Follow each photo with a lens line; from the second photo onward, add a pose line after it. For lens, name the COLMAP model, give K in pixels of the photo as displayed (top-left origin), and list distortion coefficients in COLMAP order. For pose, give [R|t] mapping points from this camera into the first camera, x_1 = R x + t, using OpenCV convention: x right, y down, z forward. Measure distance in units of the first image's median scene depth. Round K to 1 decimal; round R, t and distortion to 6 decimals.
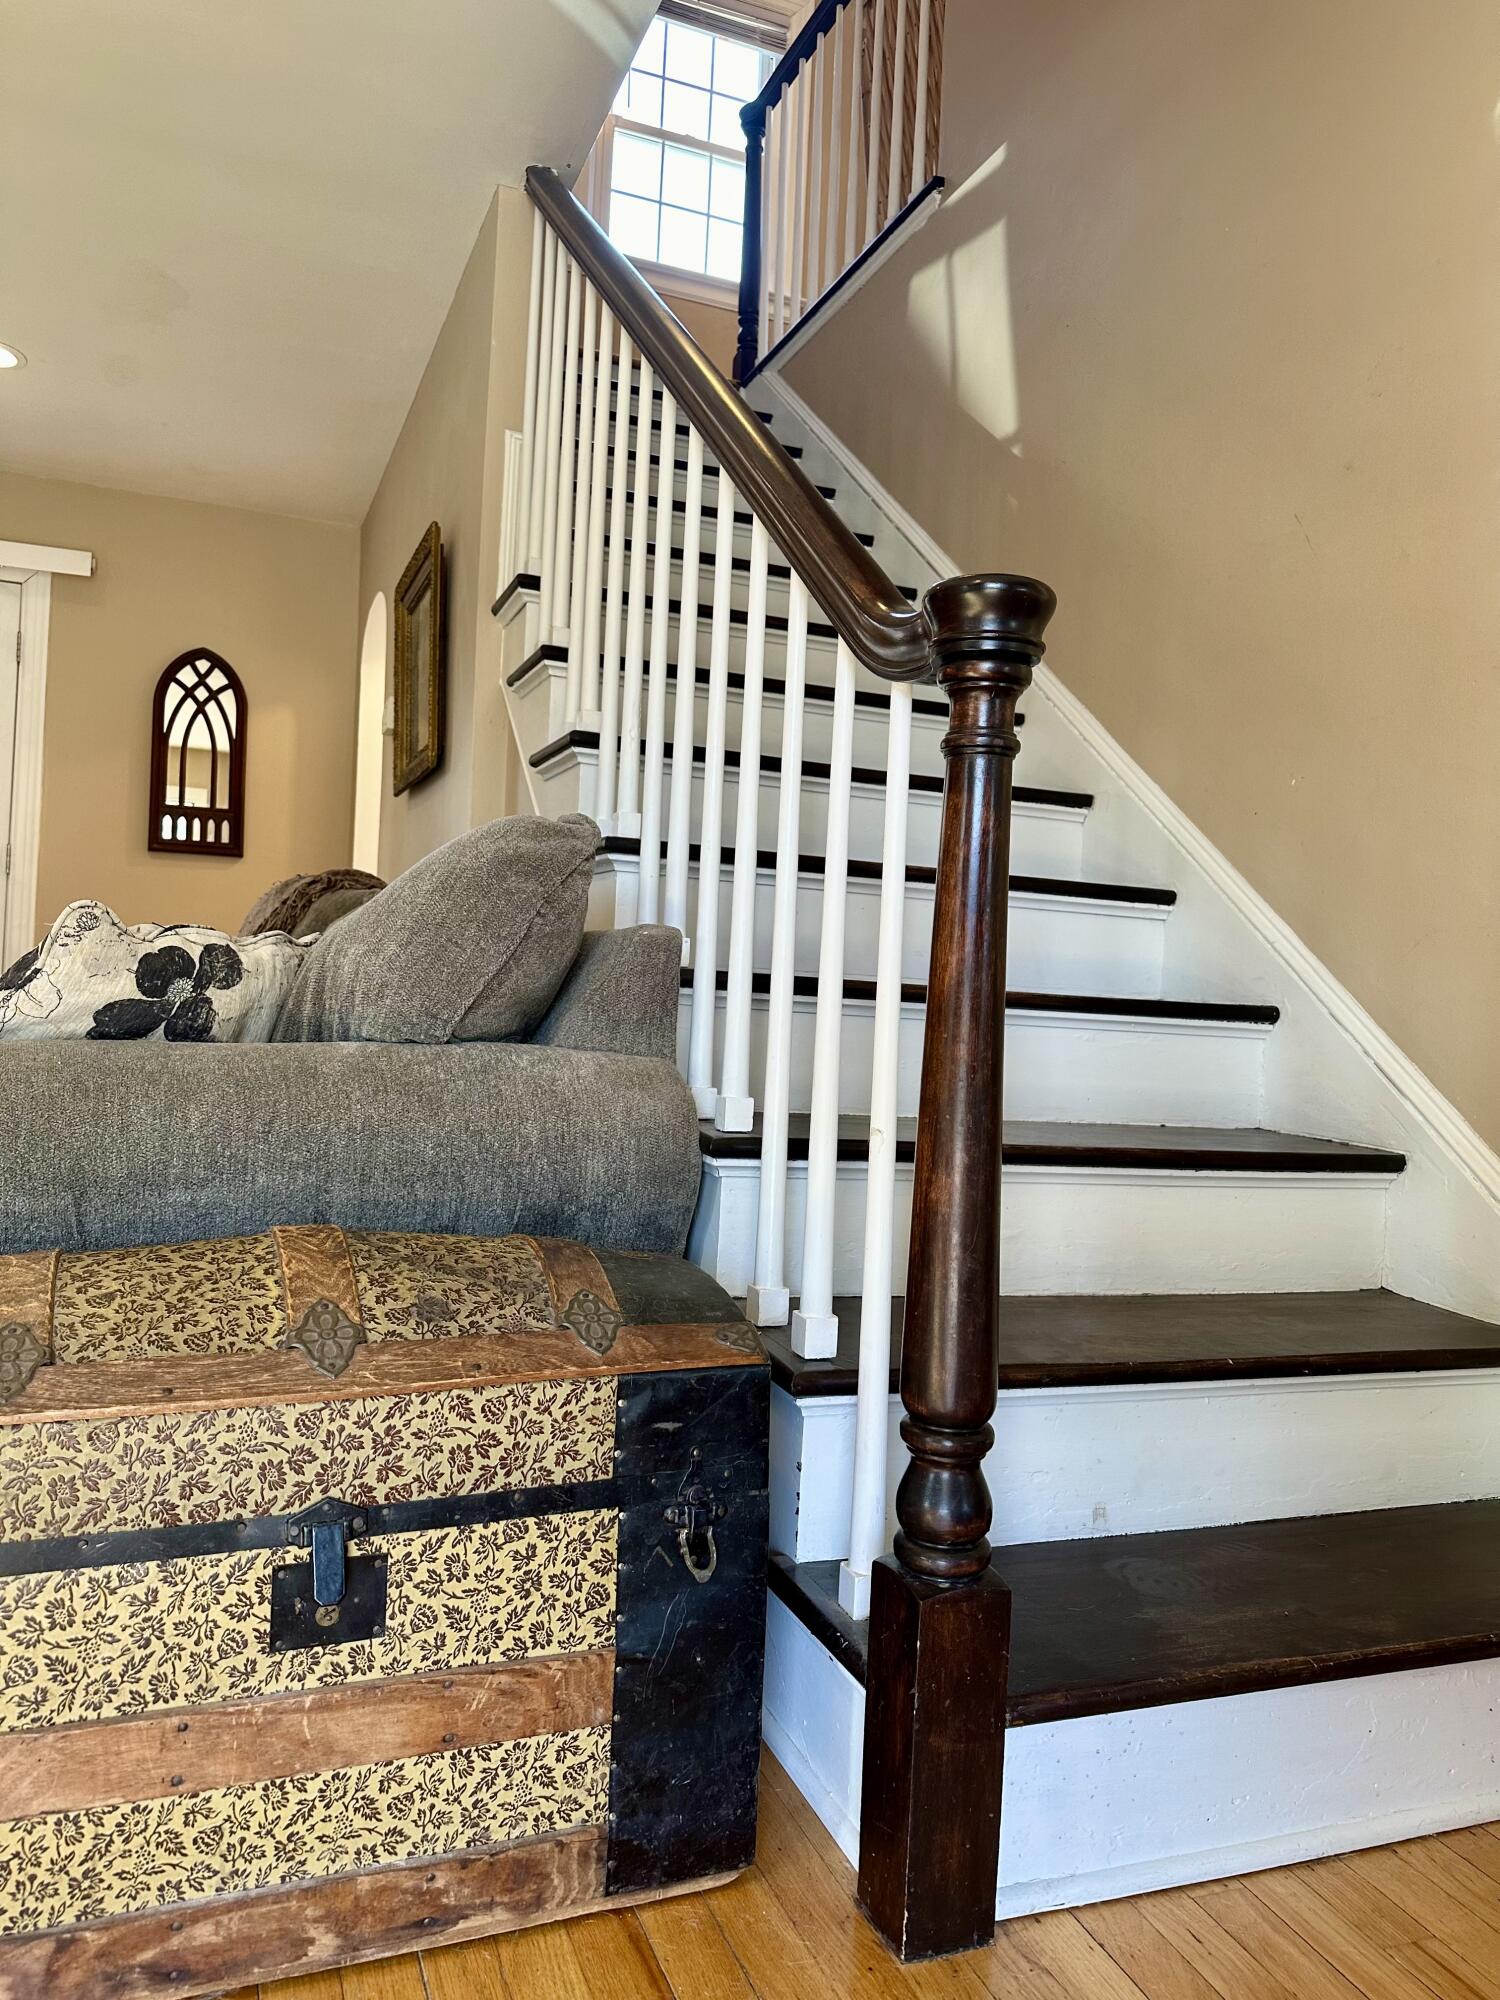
lens RADIAL K [[1400.1, 0, 750.0], [0, 1400.1, 1000.0], [0, 0, 1]] dist [0.085299, -0.132334]
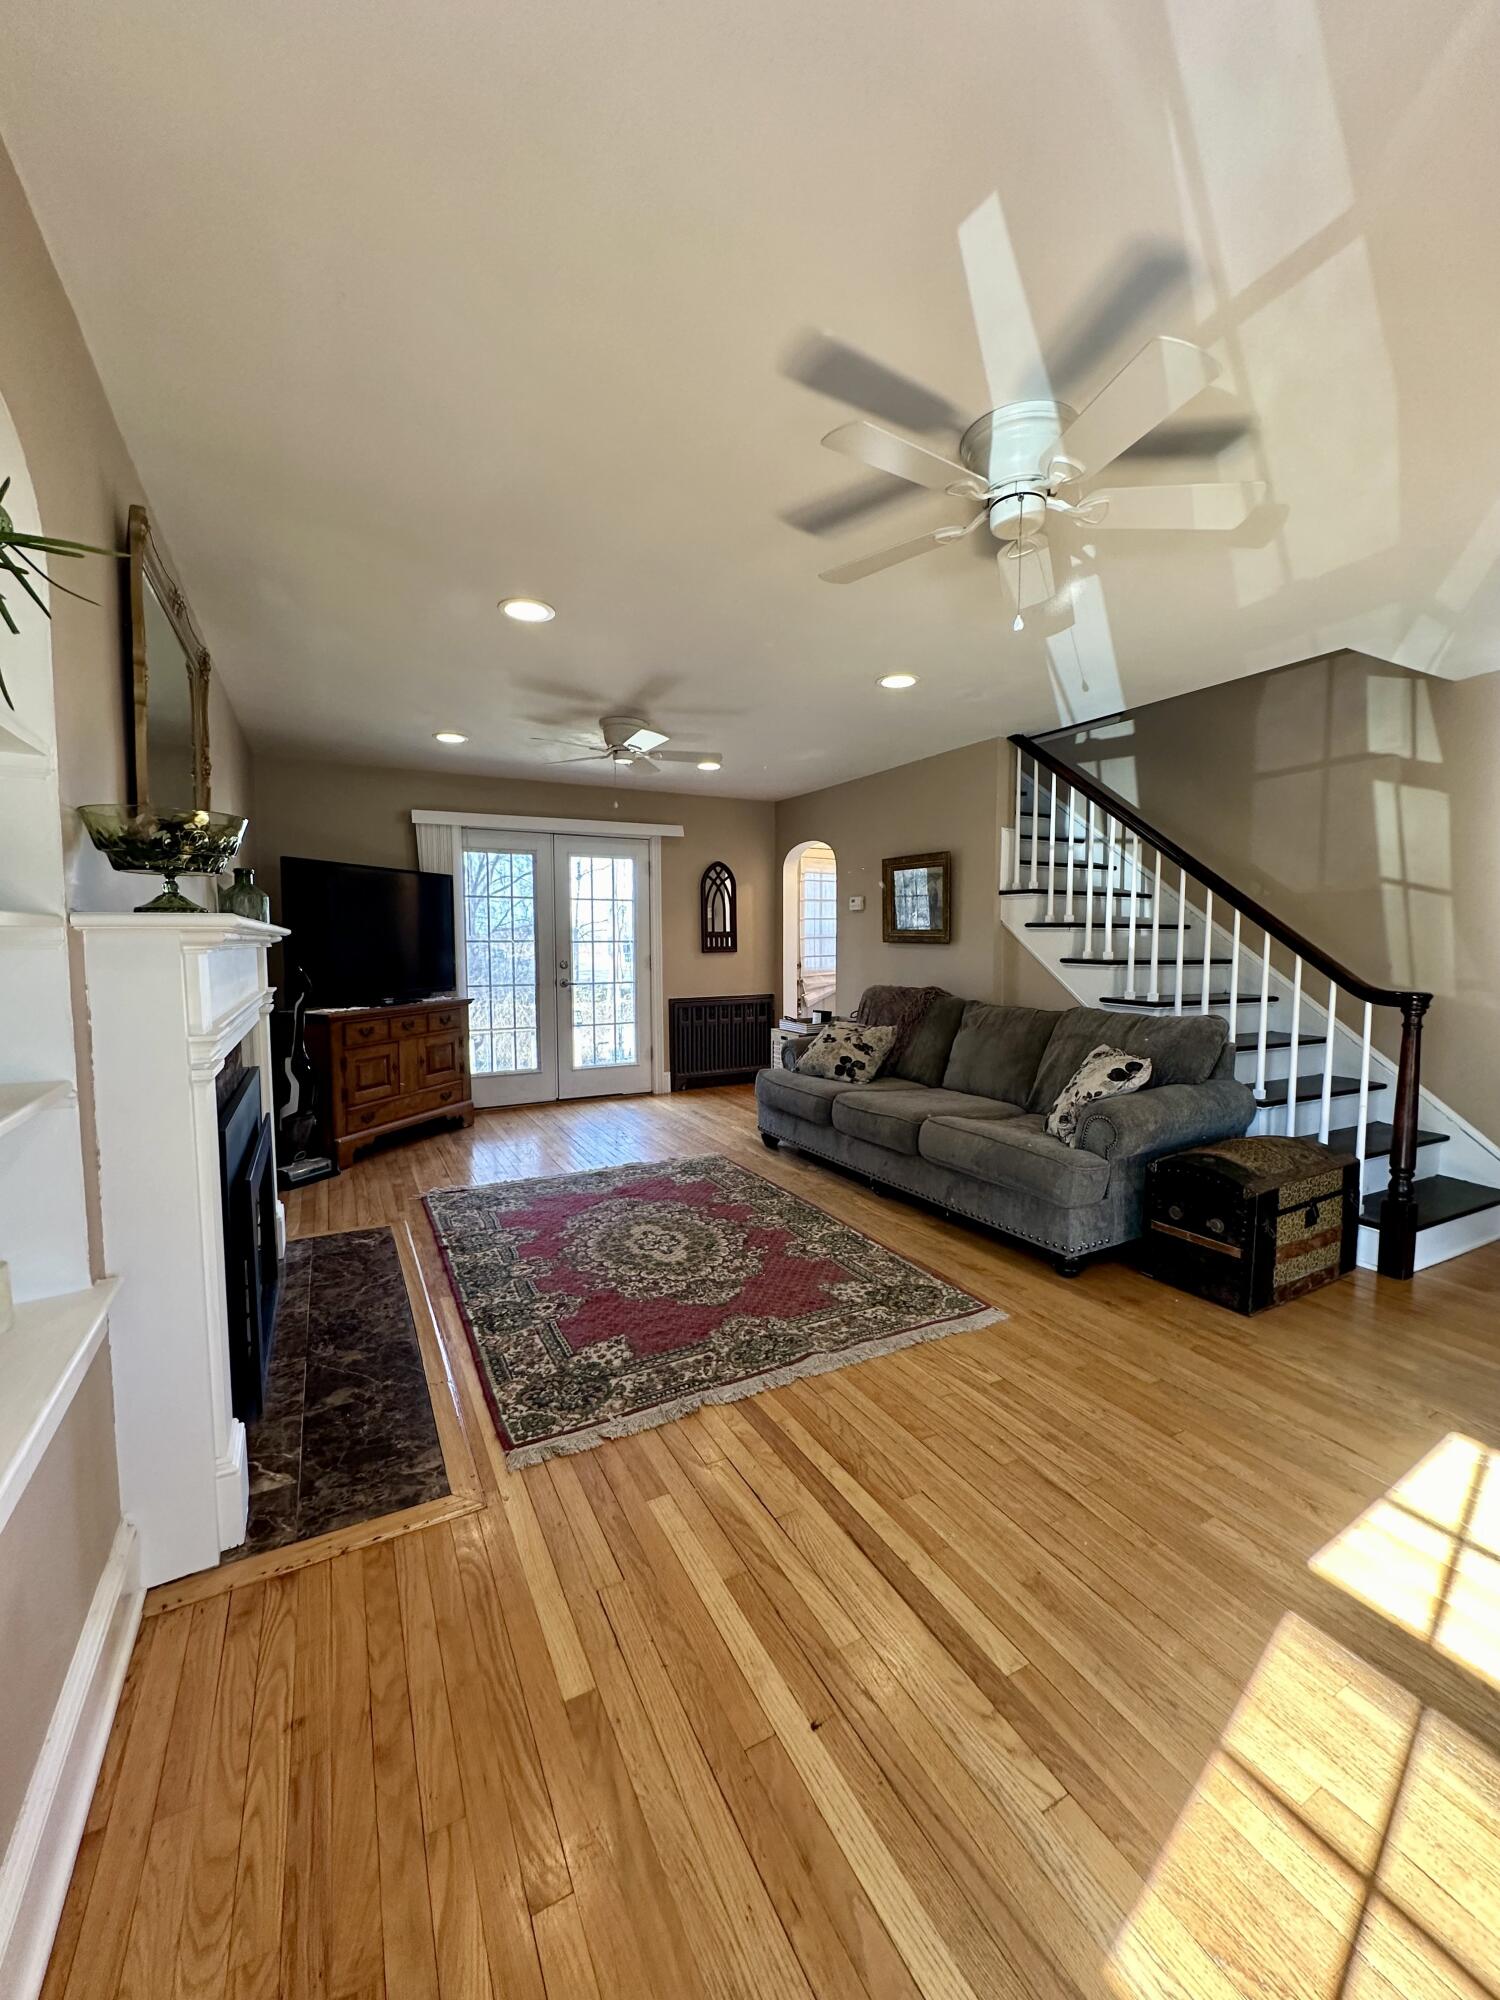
lens RADIAL K [[800.4, 0, 750.0], [0, 800.4, 1000.0], [0, 0, 1]] dist [-0.002641, 0.000369]
pose [[0.991529, -0.063251, 0.113443, -2.292900], [0.054311, 0.995295, 0.080239, -0.594926], [-0.117985, -0.073398, 0.990299, -1.326874]]
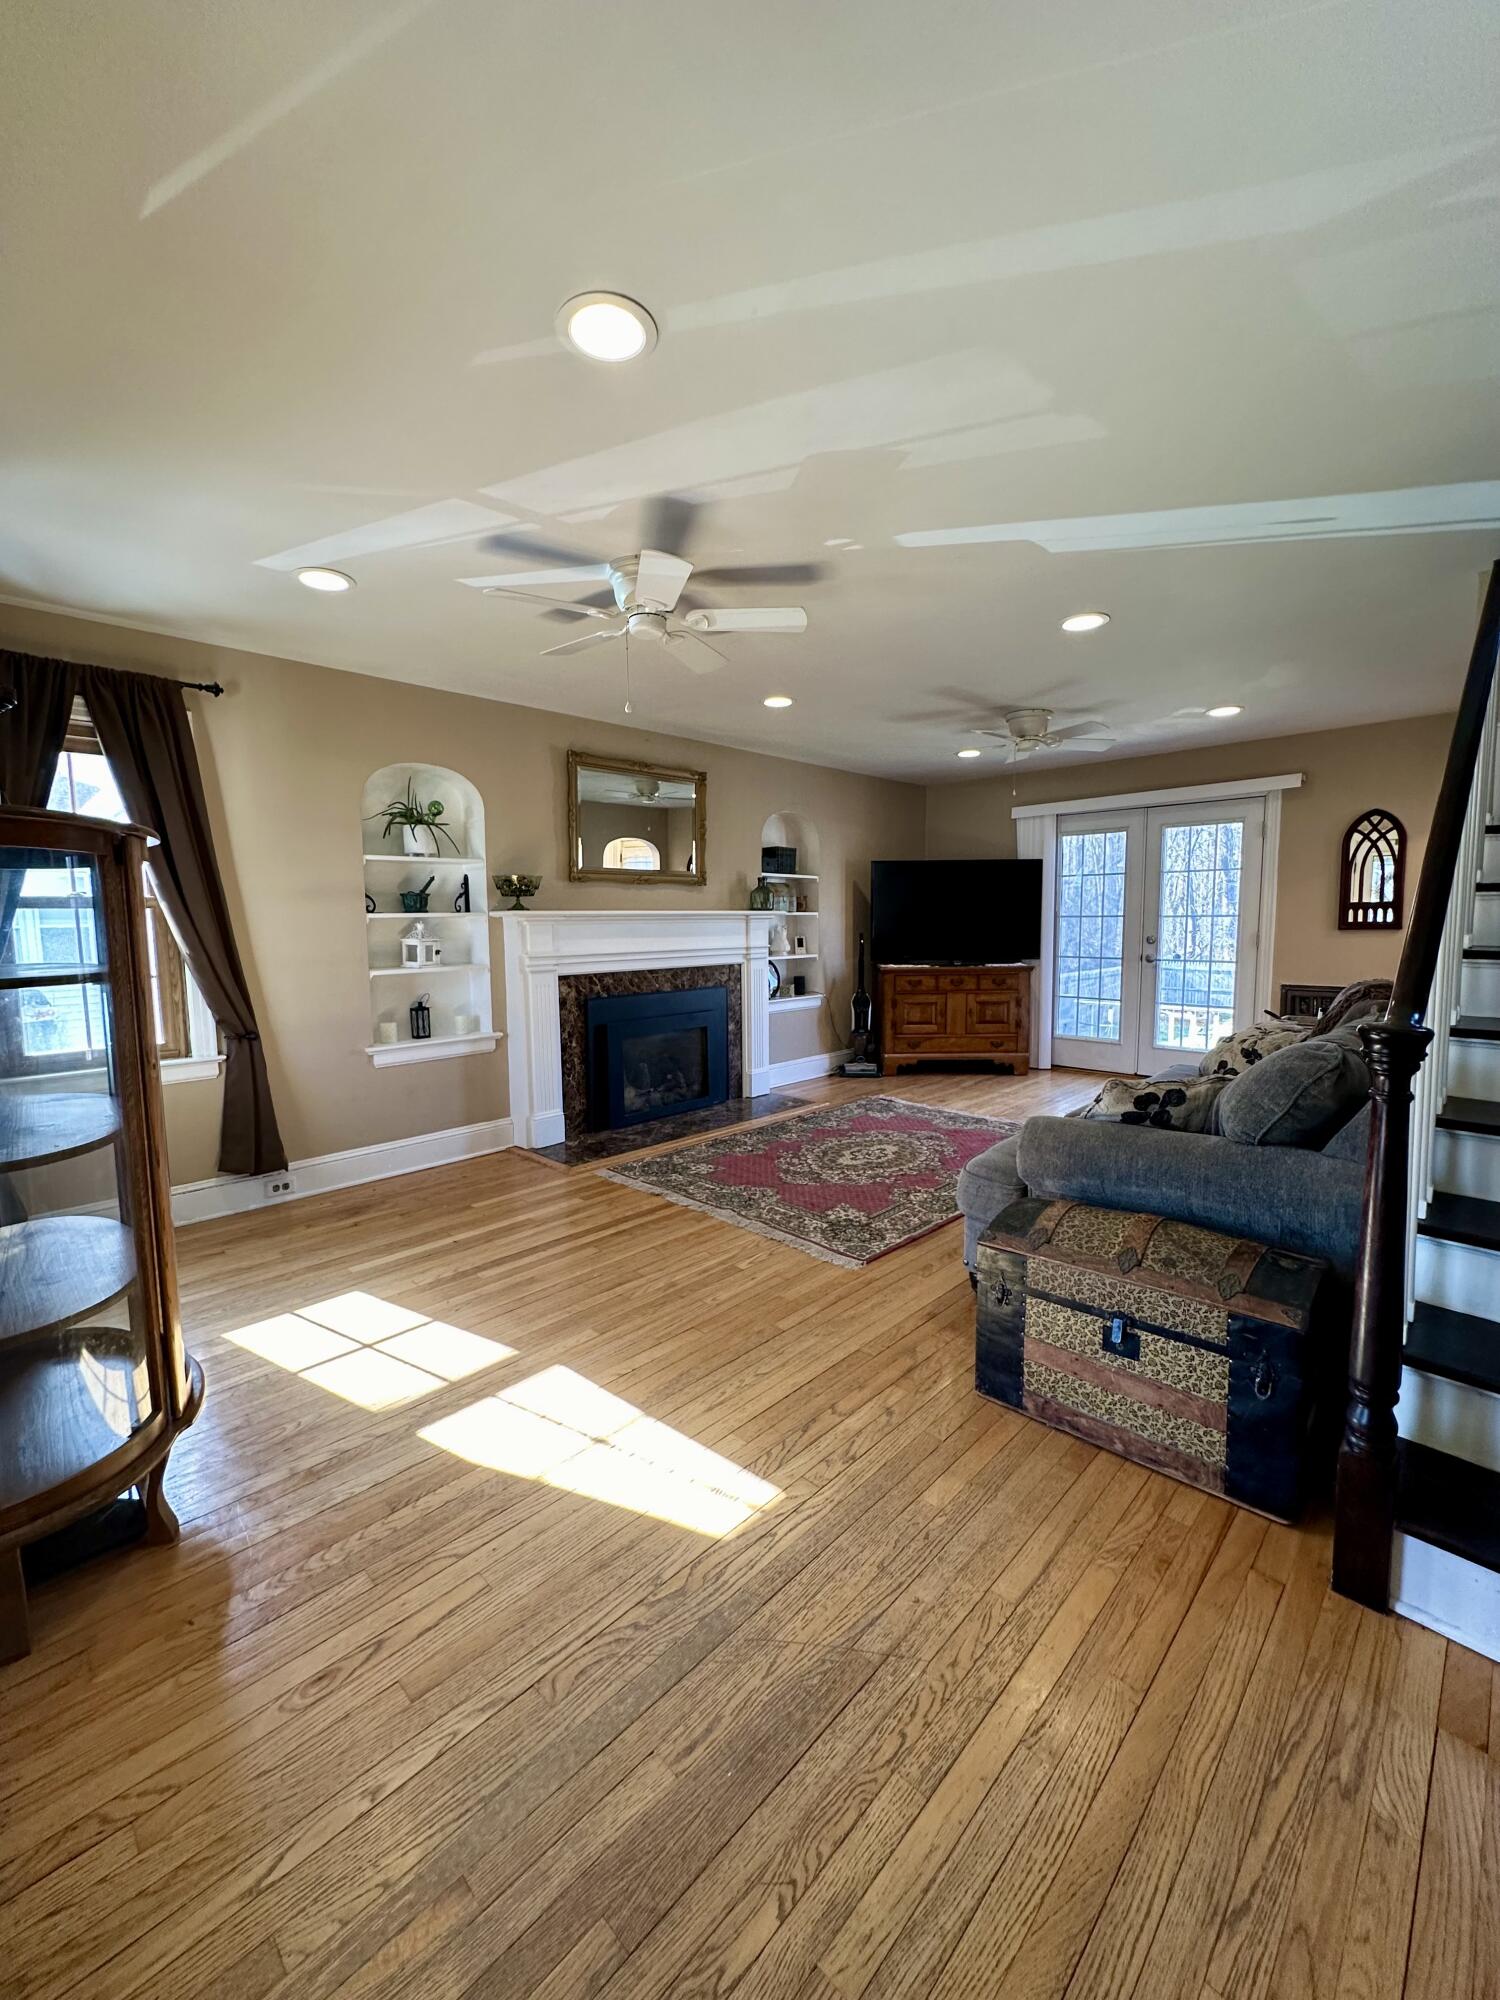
lens RADIAL K [[800.4, 0, 750.0], [0, 800.4, 1000.0], [0, 0, 1]] dist [-0.002641, 0.000369]
pose [[0.407545, 0.036541, -0.912454, 0.895368], [0.029421, 0.998155, 0.053113, -0.425832], [0.912711, -0.048492, 0.405718, -0.412333]]
